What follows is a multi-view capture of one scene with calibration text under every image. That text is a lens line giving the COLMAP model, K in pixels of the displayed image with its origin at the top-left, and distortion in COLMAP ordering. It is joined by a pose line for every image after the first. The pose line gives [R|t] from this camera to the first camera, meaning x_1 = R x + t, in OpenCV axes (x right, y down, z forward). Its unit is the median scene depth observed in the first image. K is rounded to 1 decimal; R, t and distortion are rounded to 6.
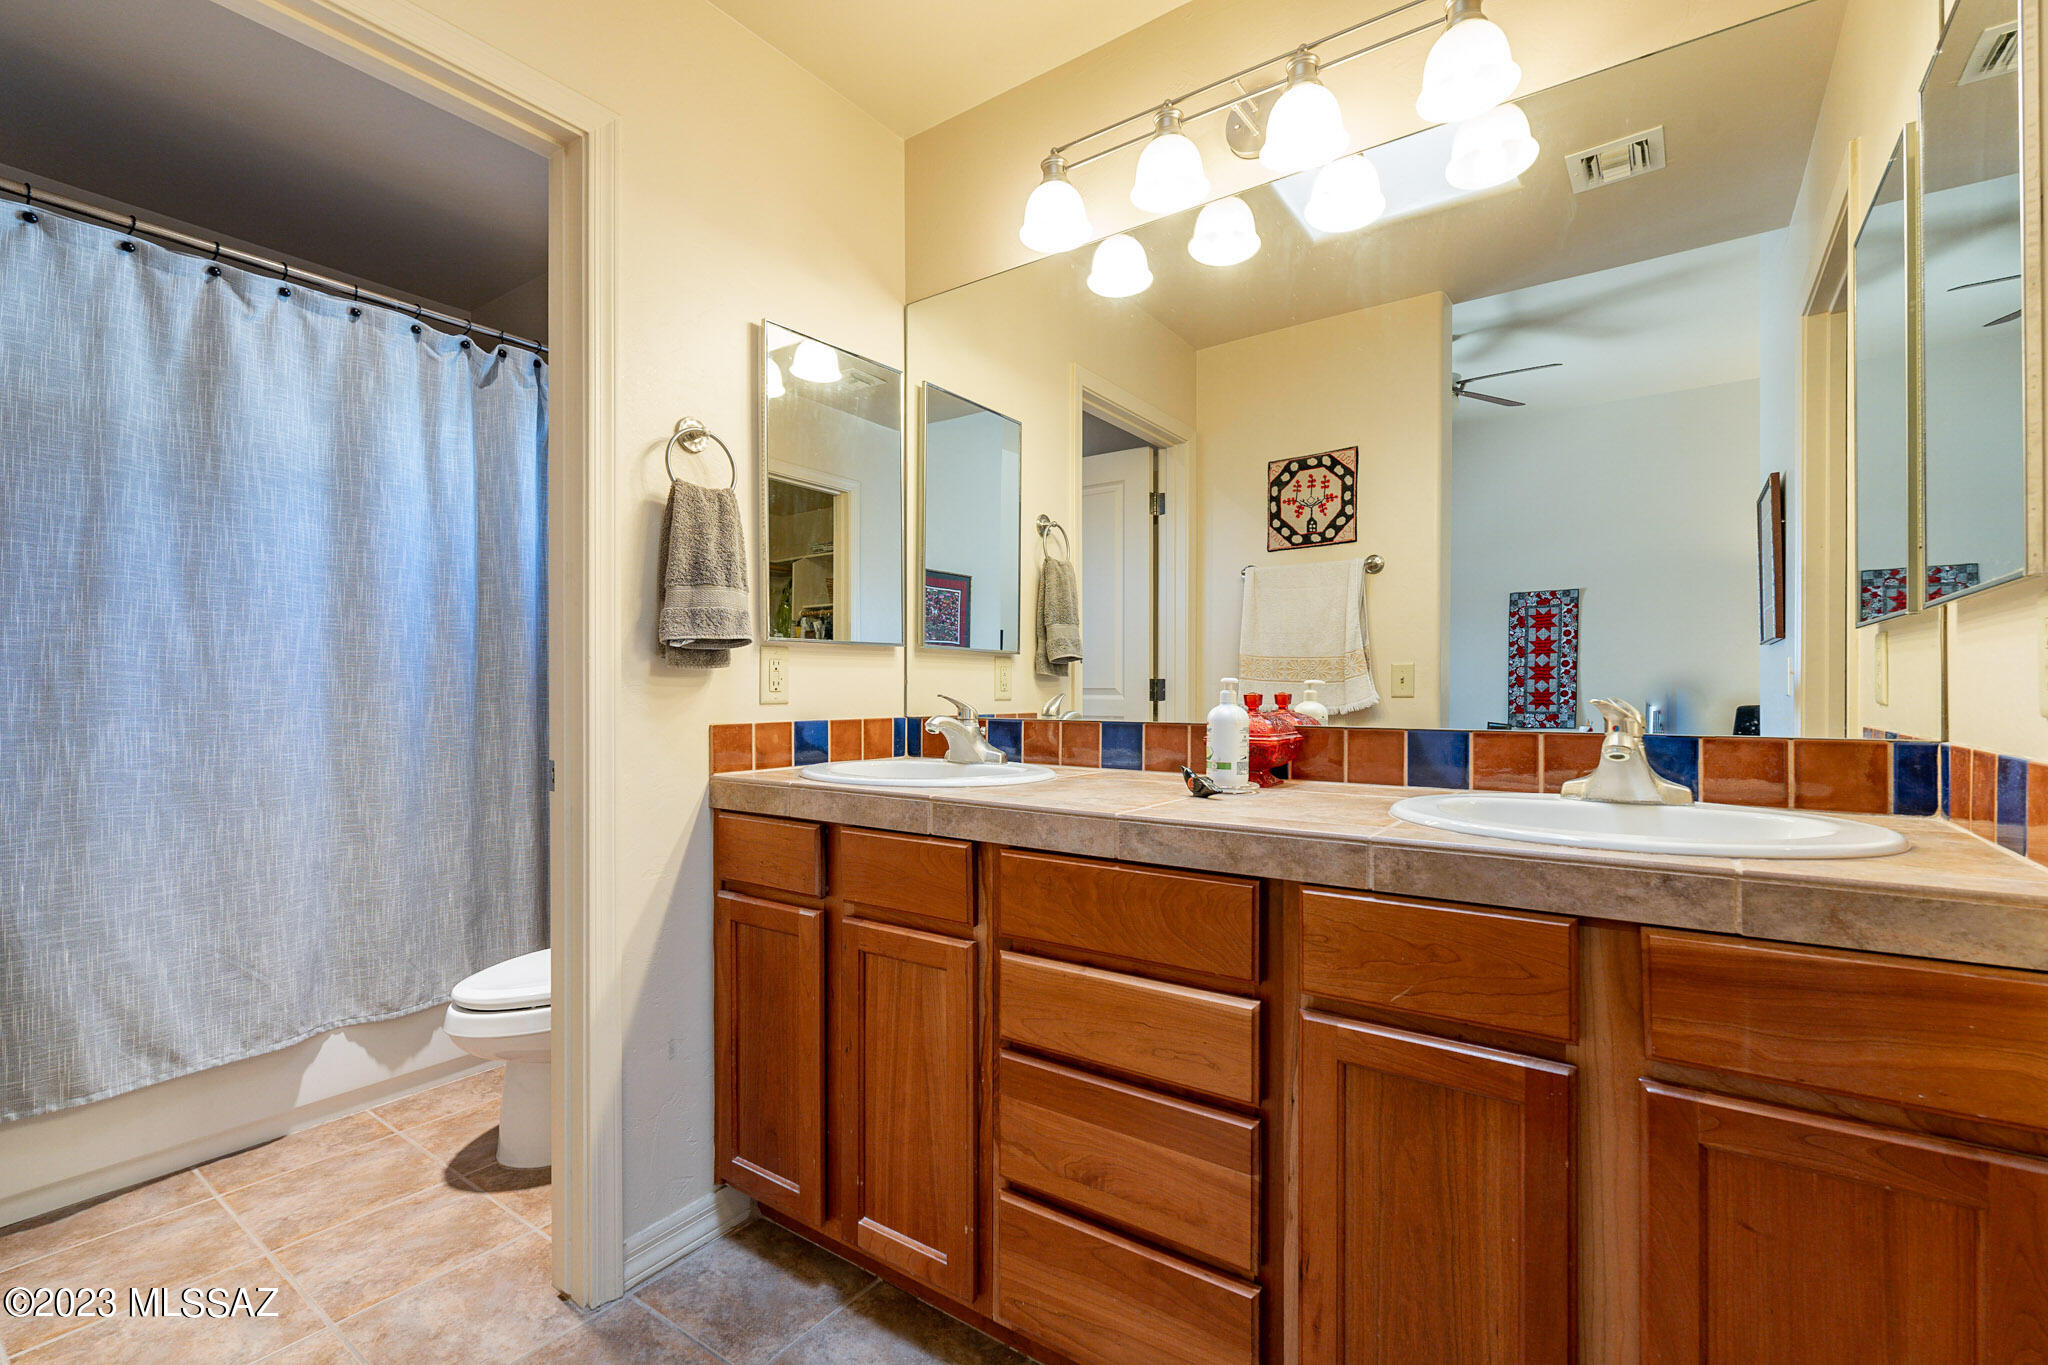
lens RADIAL K [[897.5, 0, 1027.1], [0, 897.5, 688.8], [0, 0, 1]] dist [-0.001409, -0.000046]
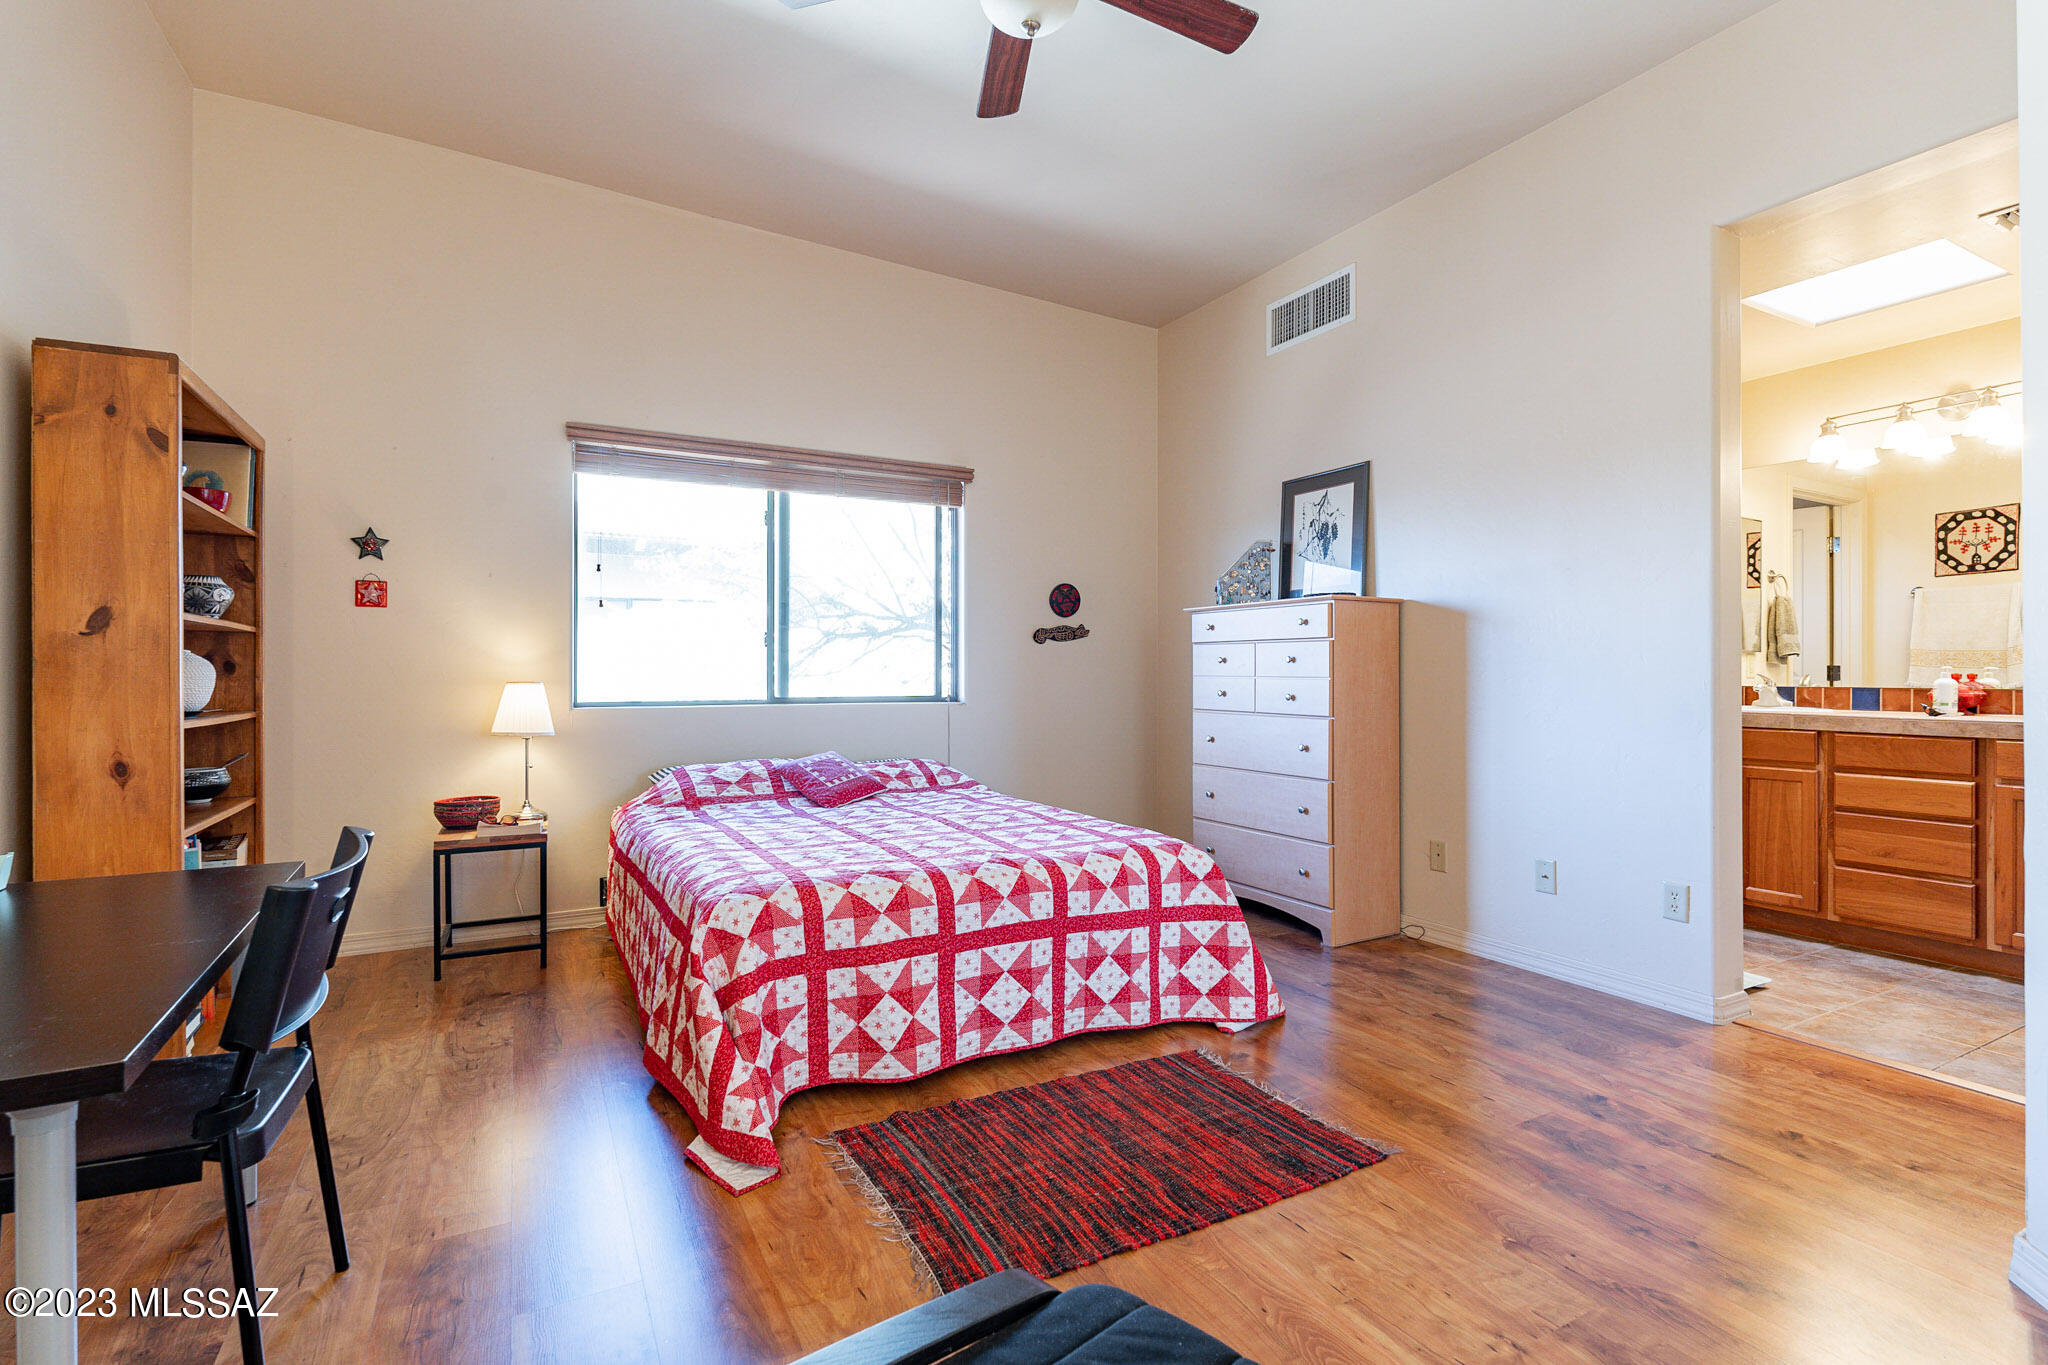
lens RADIAL K [[951.2, 0, 1037.7], [0, 951.2, 671.0], [0, 0, 1]] dist [0.001456, -0.000701]
pose [[0.902687, 0.001744, -0.430294, -0.388981], [-0.002860, 0.999994, -0.001947, 0.005044], [0.430288, 0.002988, 0.902687, -1.036818]]
